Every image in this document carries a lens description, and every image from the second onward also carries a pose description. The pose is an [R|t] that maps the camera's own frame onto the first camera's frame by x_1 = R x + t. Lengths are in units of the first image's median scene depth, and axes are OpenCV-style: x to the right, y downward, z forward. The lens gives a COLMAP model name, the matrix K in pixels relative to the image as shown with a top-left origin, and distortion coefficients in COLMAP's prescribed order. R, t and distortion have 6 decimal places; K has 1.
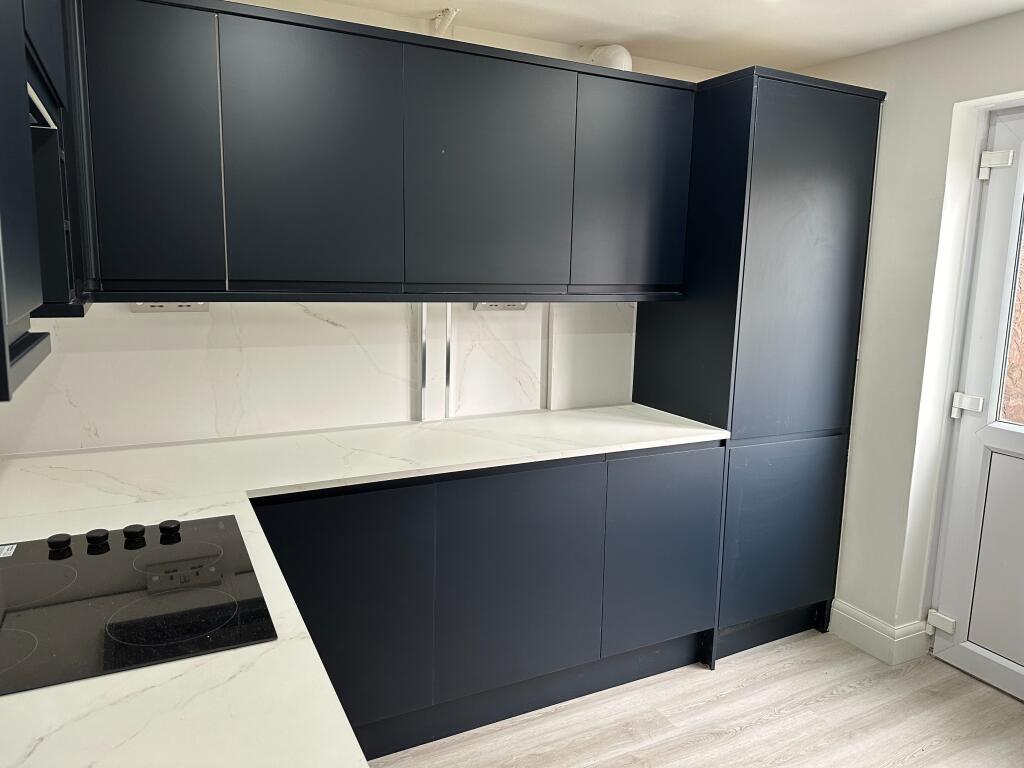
lens RADIAL K [[723.9, 0, 515.0], [0, 723.9, 379.2], [0, 0, 1]] dist [0.020722, -0.026418]
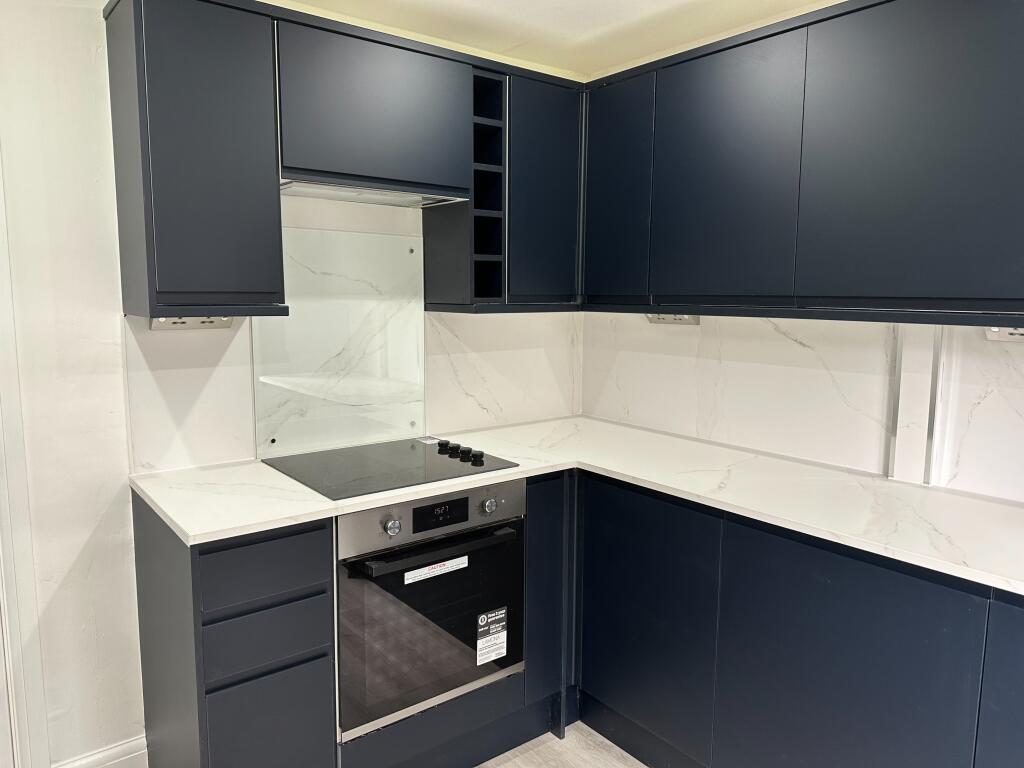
lens RADIAL K [[723.9, 0, 511.6], [0, 723.9, 387.1], [0, 0, 1]] dist [0.020722, -0.026418]
pose [[0.190684, 0.113272, -0.975094, 1.123550], [-0.142211, 0.986029, 0.086732, -0.099053], [0.971296, 0.122131, 0.204128, 0.925404]]
